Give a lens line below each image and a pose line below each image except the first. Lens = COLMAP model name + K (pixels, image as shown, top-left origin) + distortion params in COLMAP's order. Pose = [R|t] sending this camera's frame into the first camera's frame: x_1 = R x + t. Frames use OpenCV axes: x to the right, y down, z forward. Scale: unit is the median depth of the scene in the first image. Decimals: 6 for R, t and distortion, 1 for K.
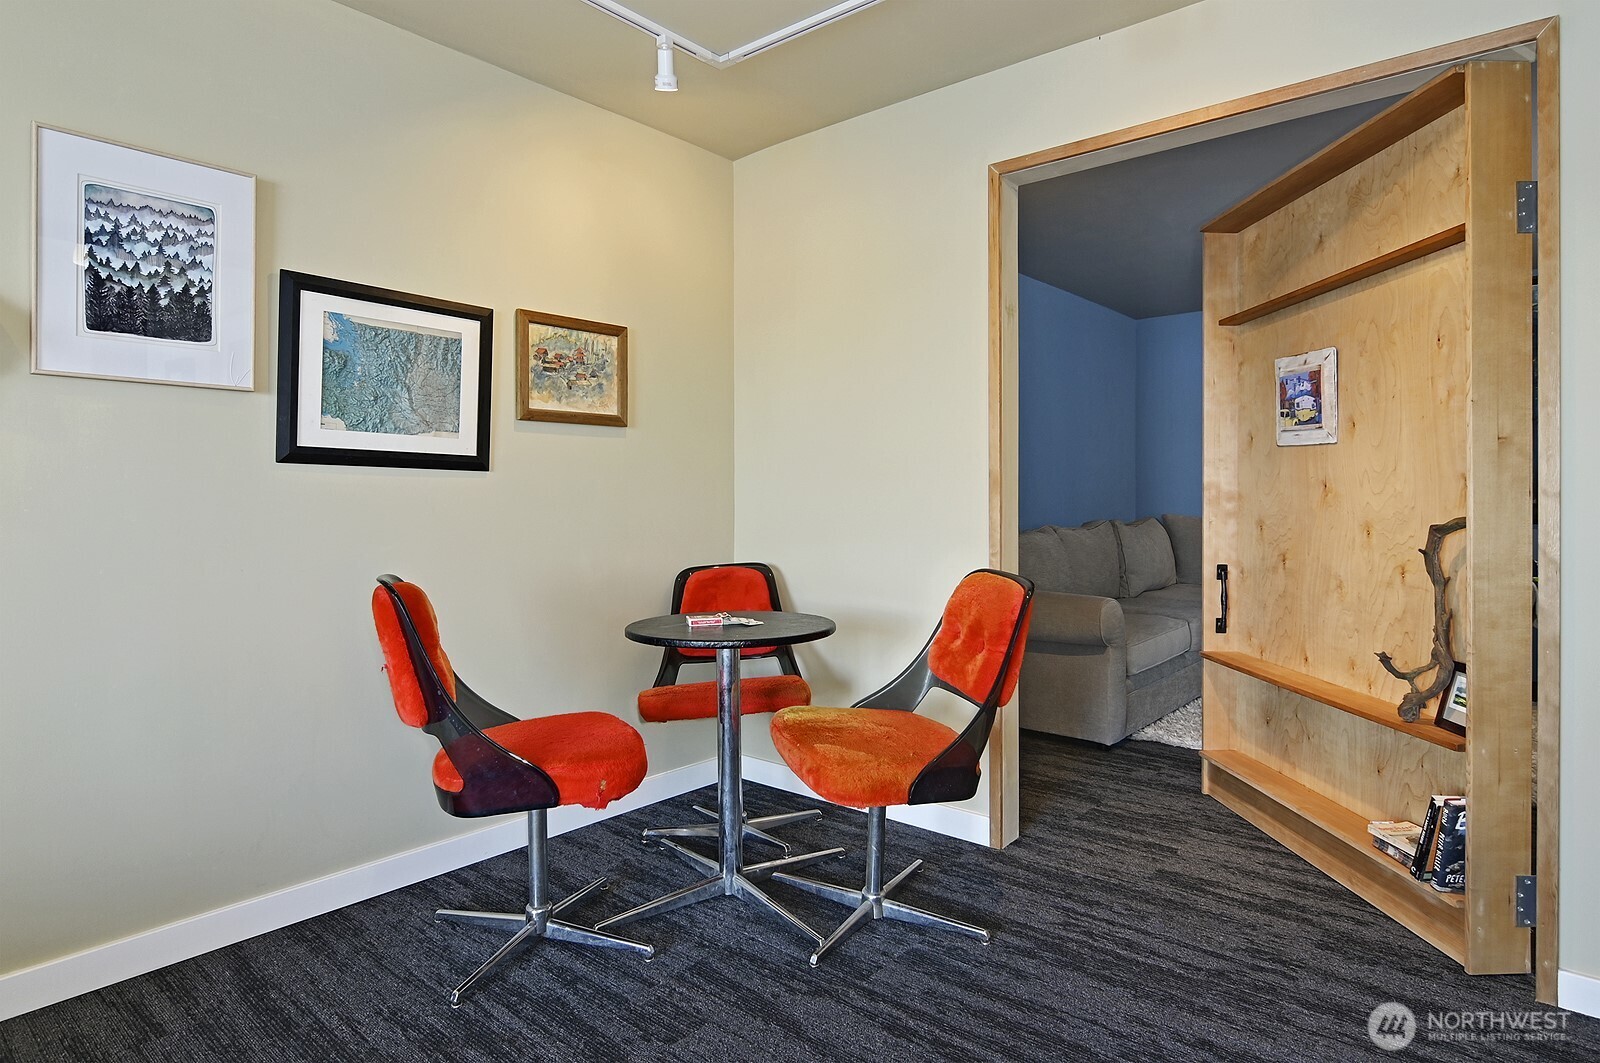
lens RADIAL K [[901.2, 0, 797.1], [0, 901.2, 518.1], [0, 0, 1]] dist [-0.001577, -0.000557]
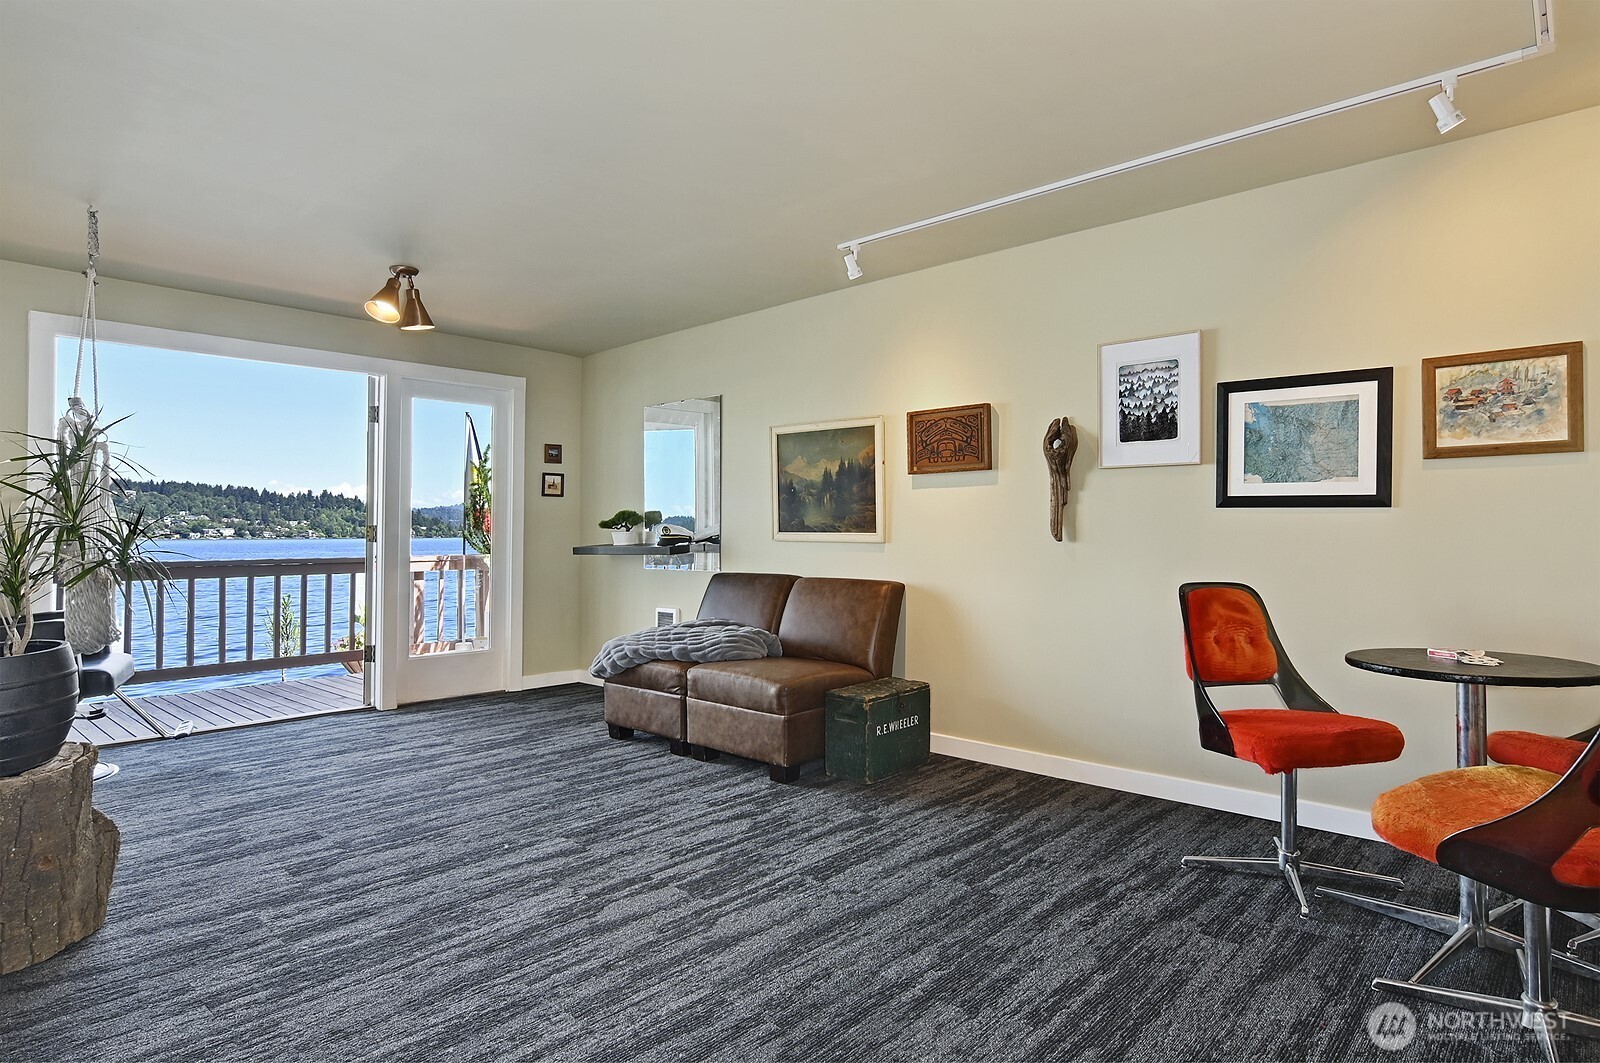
lens RADIAL K [[901.2, 0, 799.7], [0, 901.2, 524.0], [0, 0, 1]] dist [-0.001577, -0.000557]
pose [[-0.043409, 0.003084, -0.999053, 0.958828], [-0.011970, 0.999922, 0.003607, -0.028971], [0.998986, 0.012115, -0.043369, 0.333416]]
